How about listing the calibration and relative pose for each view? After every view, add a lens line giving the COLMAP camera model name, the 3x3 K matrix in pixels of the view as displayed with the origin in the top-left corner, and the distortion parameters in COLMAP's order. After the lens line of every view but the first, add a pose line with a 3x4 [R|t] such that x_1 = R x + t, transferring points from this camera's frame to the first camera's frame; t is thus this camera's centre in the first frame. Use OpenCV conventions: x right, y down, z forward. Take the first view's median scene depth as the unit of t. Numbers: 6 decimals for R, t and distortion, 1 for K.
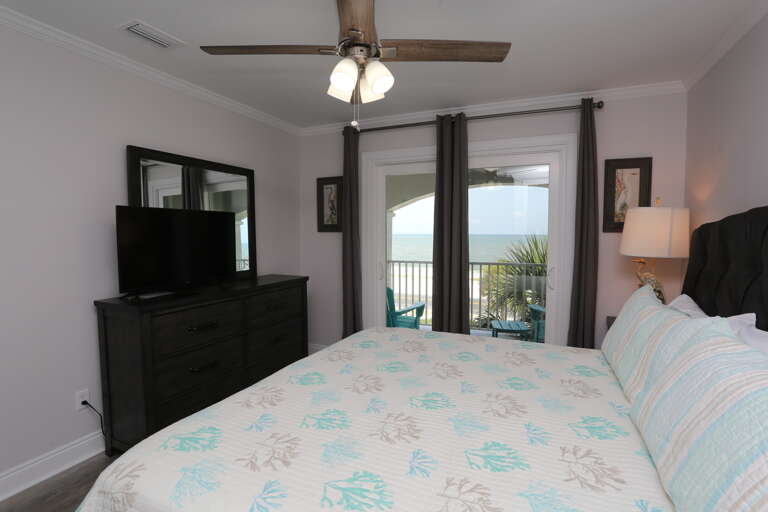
lens RADIAL K [[375.3, 0, 384.9], [0, 375.3, 256.8], [0, 0, 1]] dist [-0.041638, 0.007484]
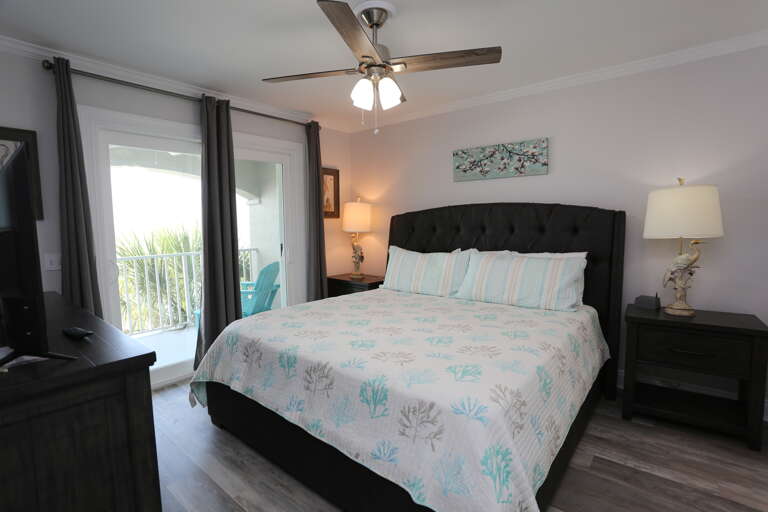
lens RADIAL K [[375.3, 0, 383.2], [0, 375.3, 252.1], [0, 0, 1]] dist [-0.041638, 0.007484]
pose [[0.318180, -0.081109, 0.944554, -0.714076], [0.053634, 0.996278, 0.067484, -0.021041], [-0.946512, 0.029188, 0.321346, 0.315517]]
